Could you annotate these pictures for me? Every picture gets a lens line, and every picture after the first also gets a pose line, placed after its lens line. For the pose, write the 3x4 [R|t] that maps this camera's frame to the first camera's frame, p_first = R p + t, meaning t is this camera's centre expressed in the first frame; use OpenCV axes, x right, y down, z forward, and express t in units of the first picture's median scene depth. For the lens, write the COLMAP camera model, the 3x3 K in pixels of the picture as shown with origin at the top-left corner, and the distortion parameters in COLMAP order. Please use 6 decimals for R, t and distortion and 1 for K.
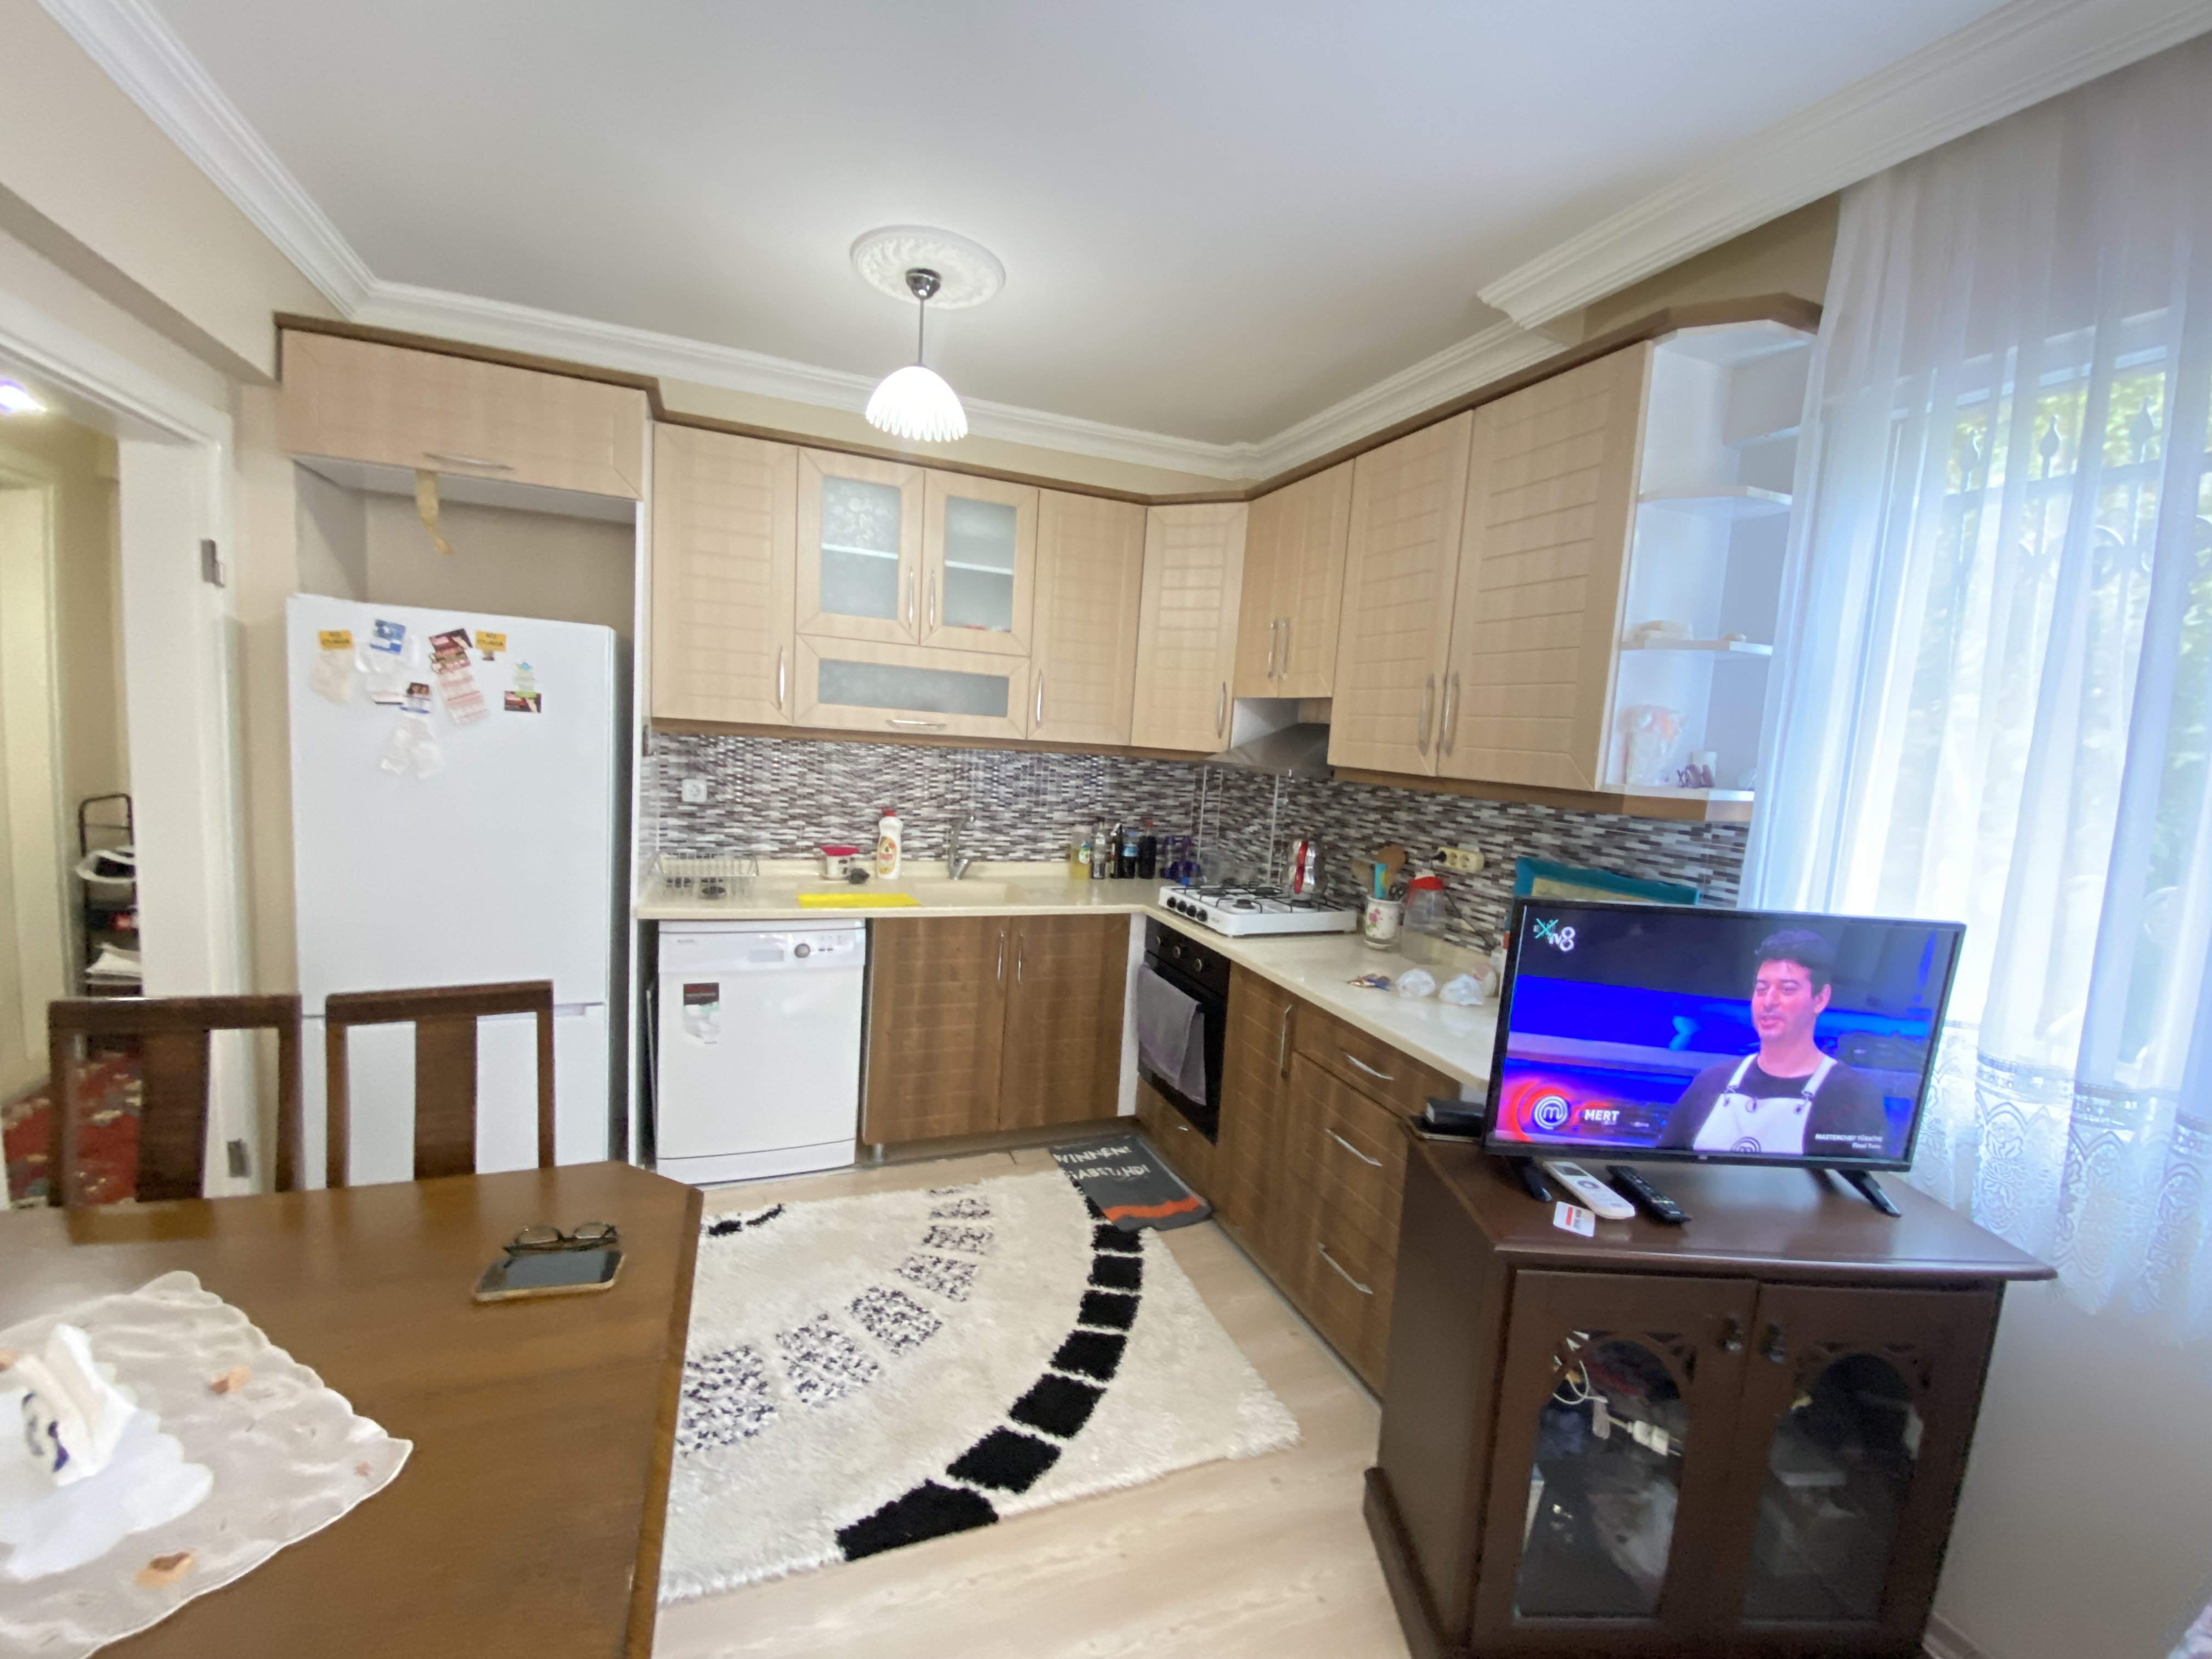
lens RADIAL K [[900.6, 0, 1104.0], [0, 900.6, 828.6], [0, 0, 1]] dist [0.011254, -0.015983]
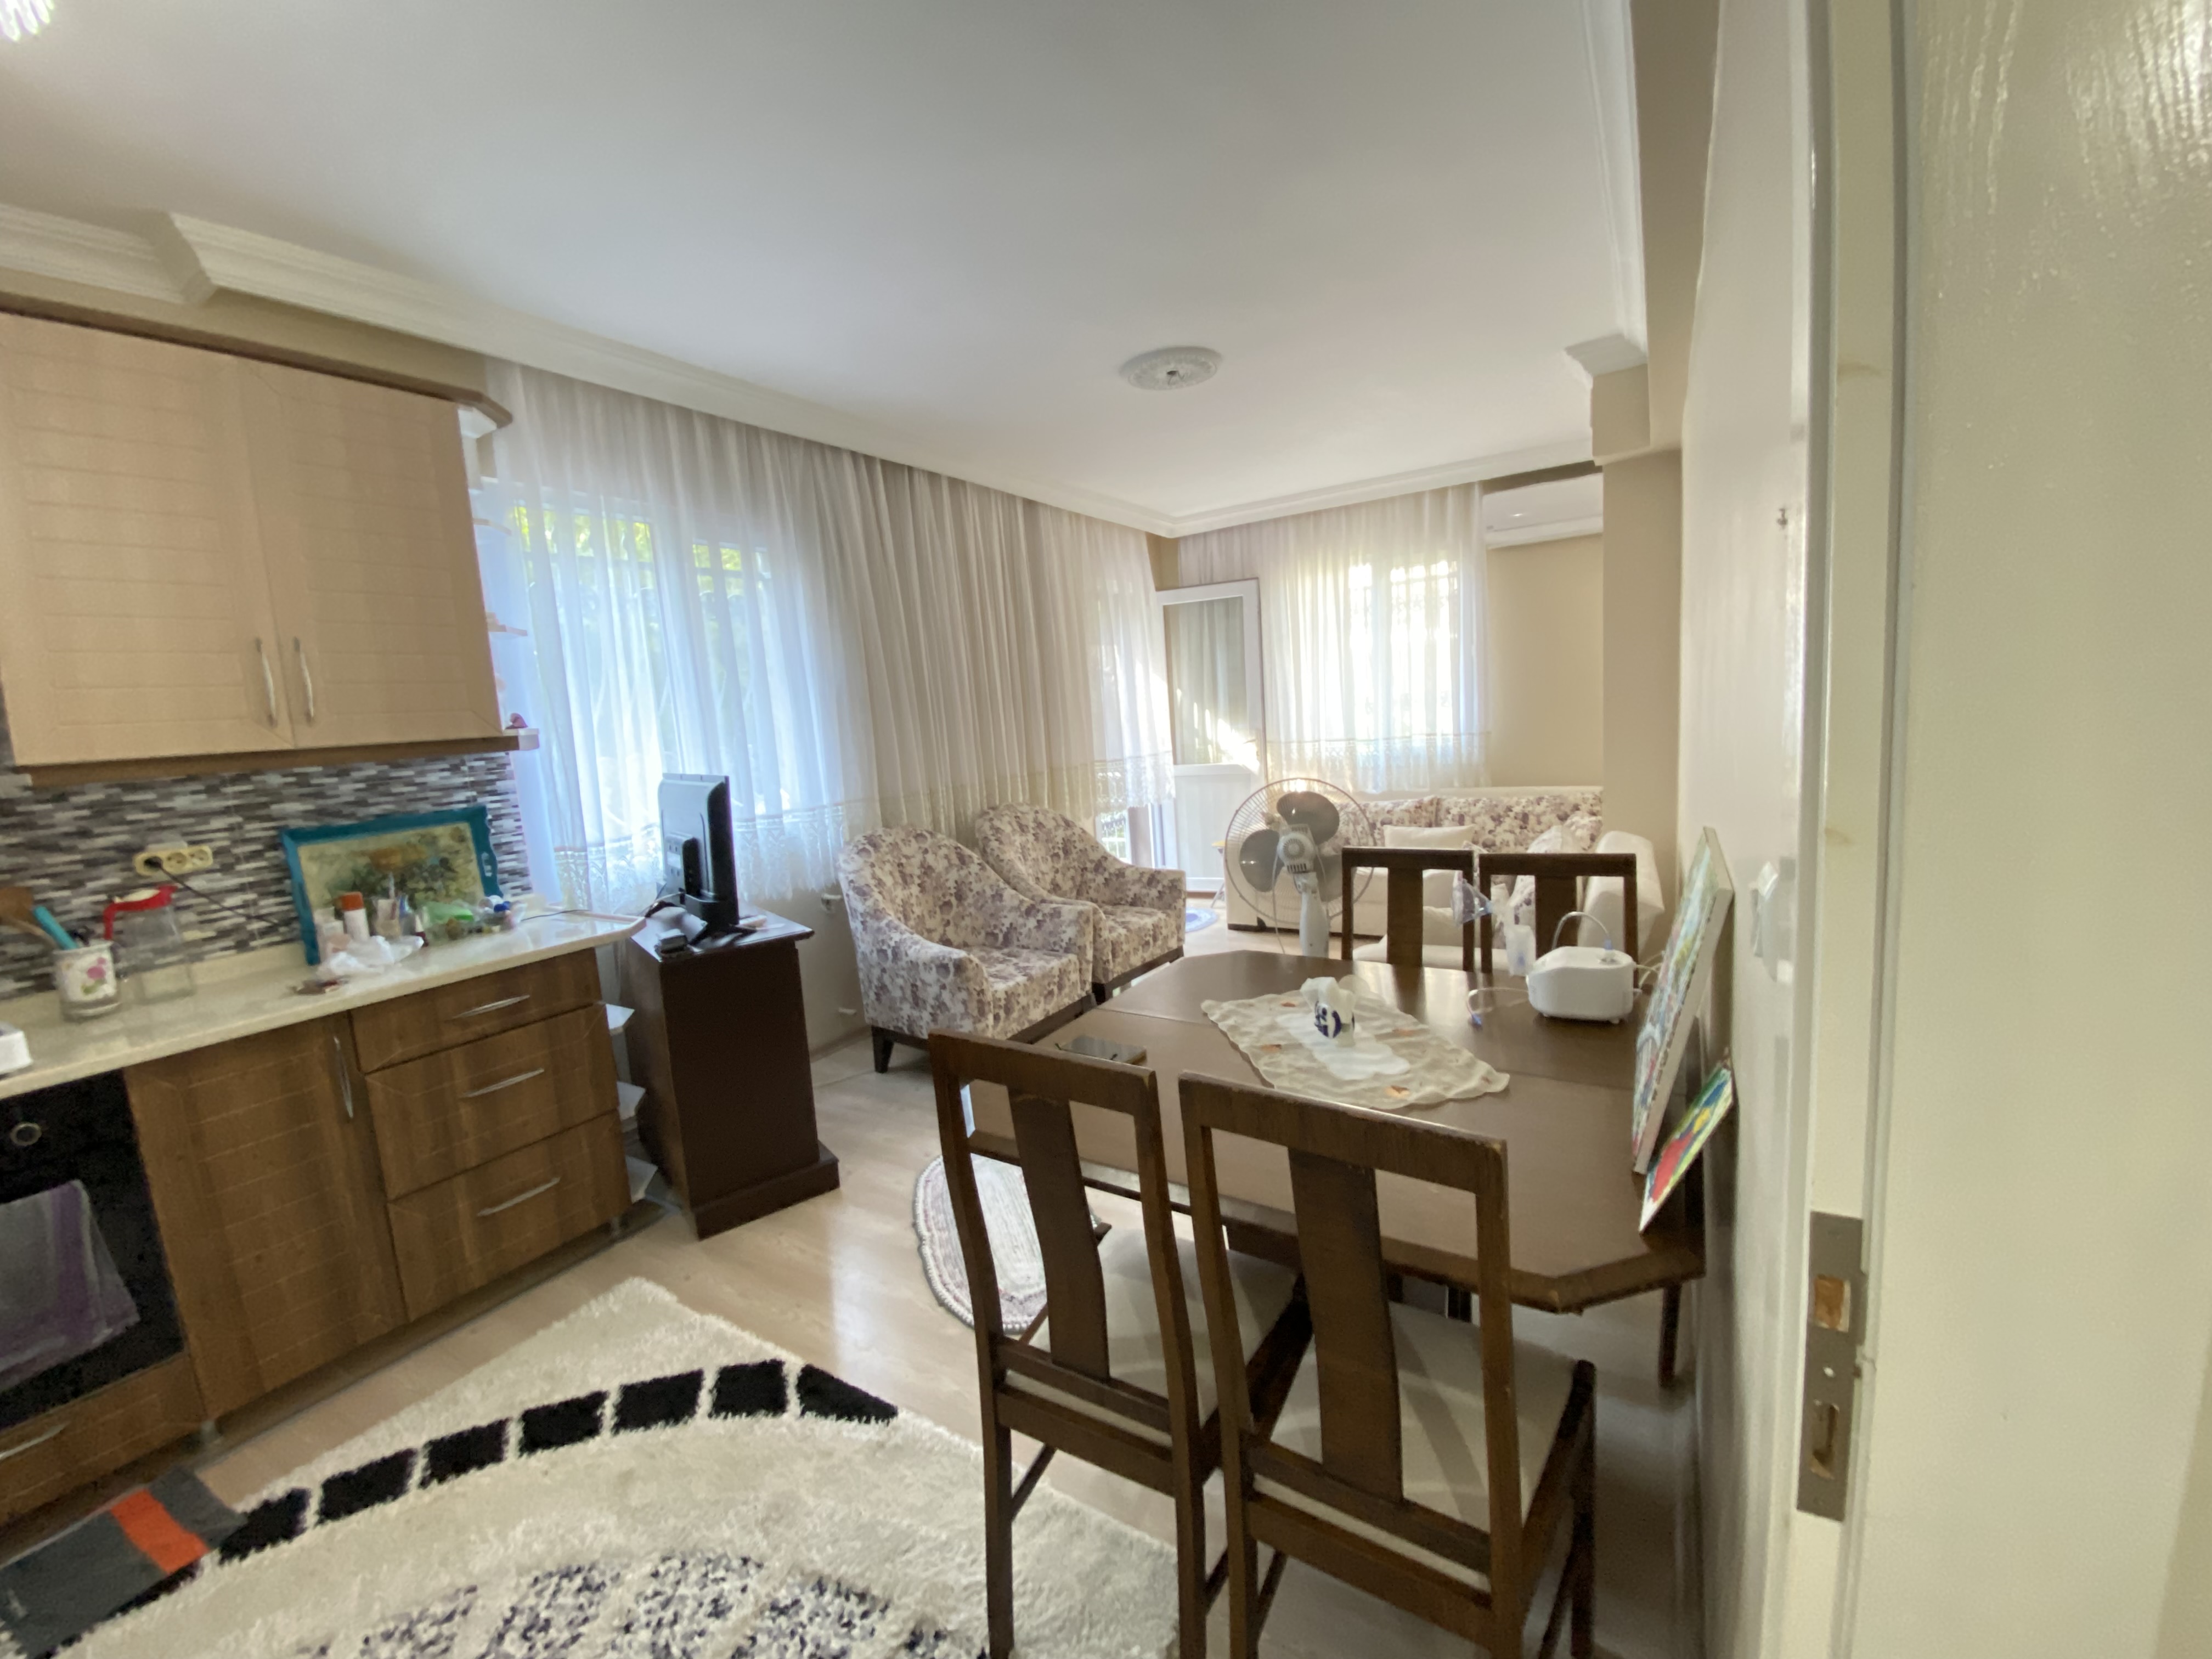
lens RADIAL K [[900.6, 0, 1095.0], [0, 900.6, 828.9], [0, 0, 1]] dist [0.011254, -0.015983]
pose [[-0.595789, -0.120713, 0.794018, -0.907790], [0.125201, 0.962594, 0.240286, -0.101736], [-0.793322, 0.242572, -0.558389, 0.918710]]
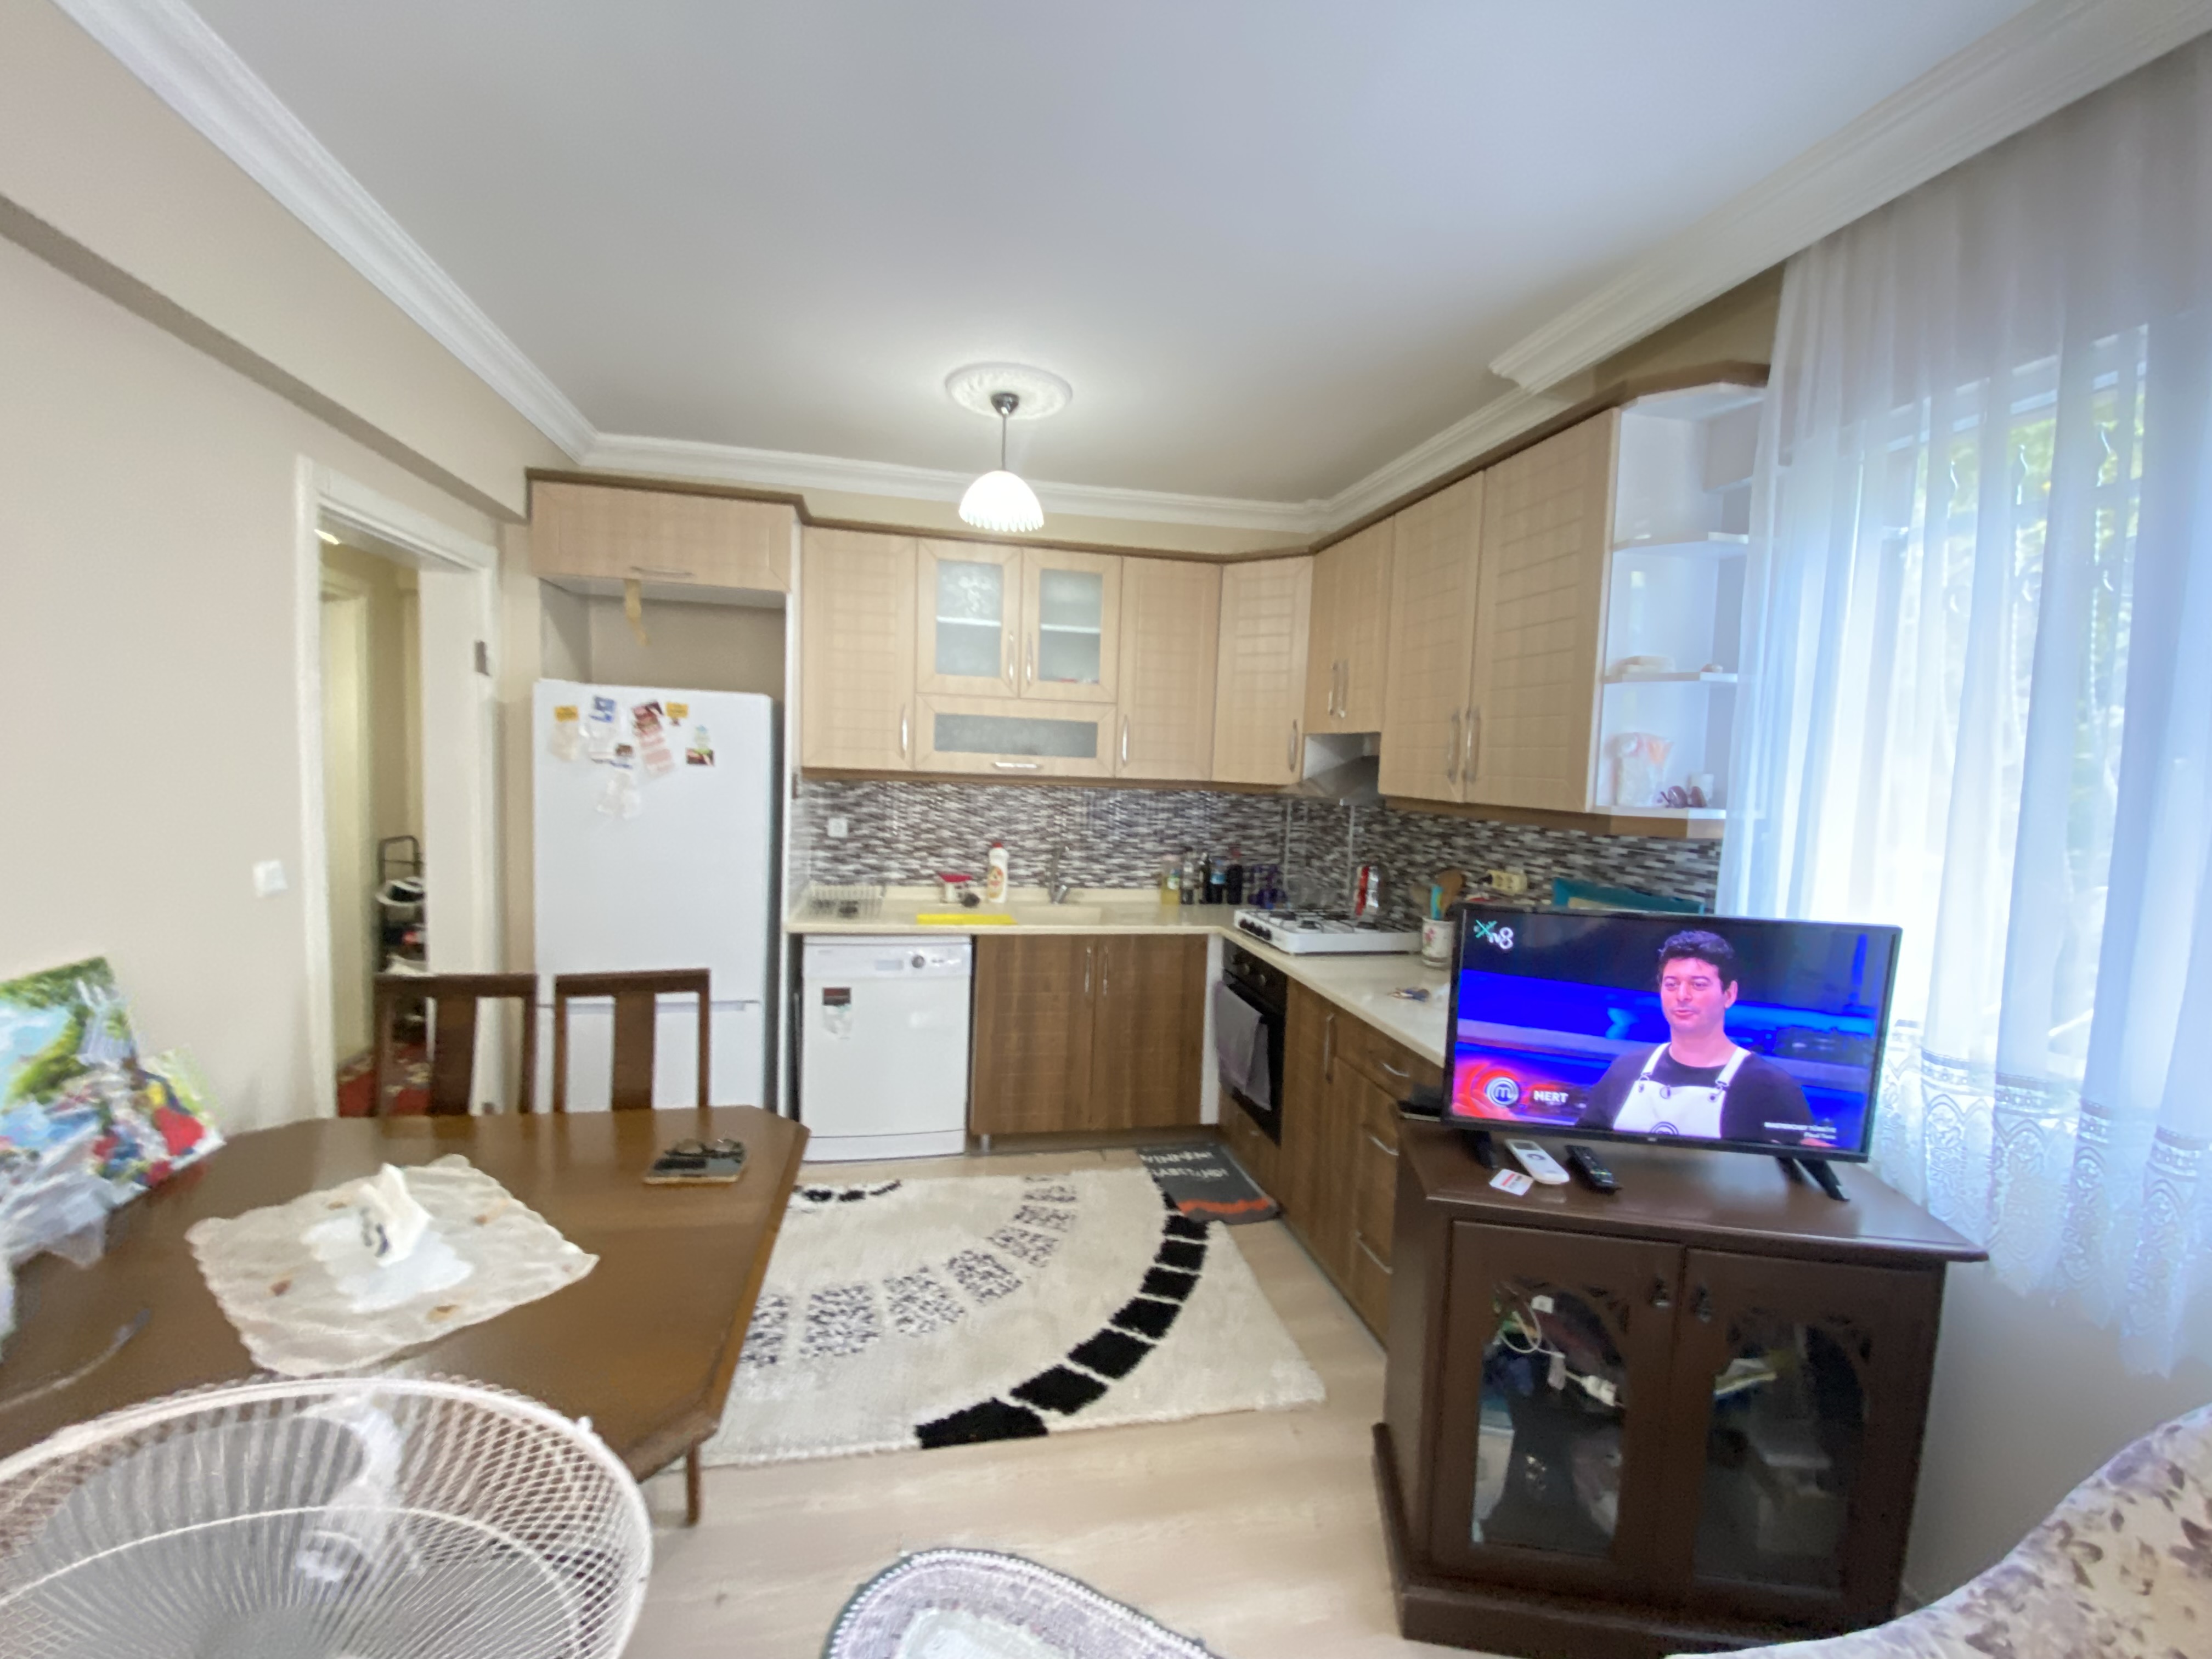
lens RADIAL K [[900.6, 0, 1104.0], [0, 900.6, 828.3], [0, 0, 1]] dist [0.011254, -0.015983]
pose [[0.985697, -0.013726, -0.167966, 0.127908], [0.006618, 0.999062, -0.042804, 0.017276], [0.168396, 0.041080, 0.984863, -0.146505]]
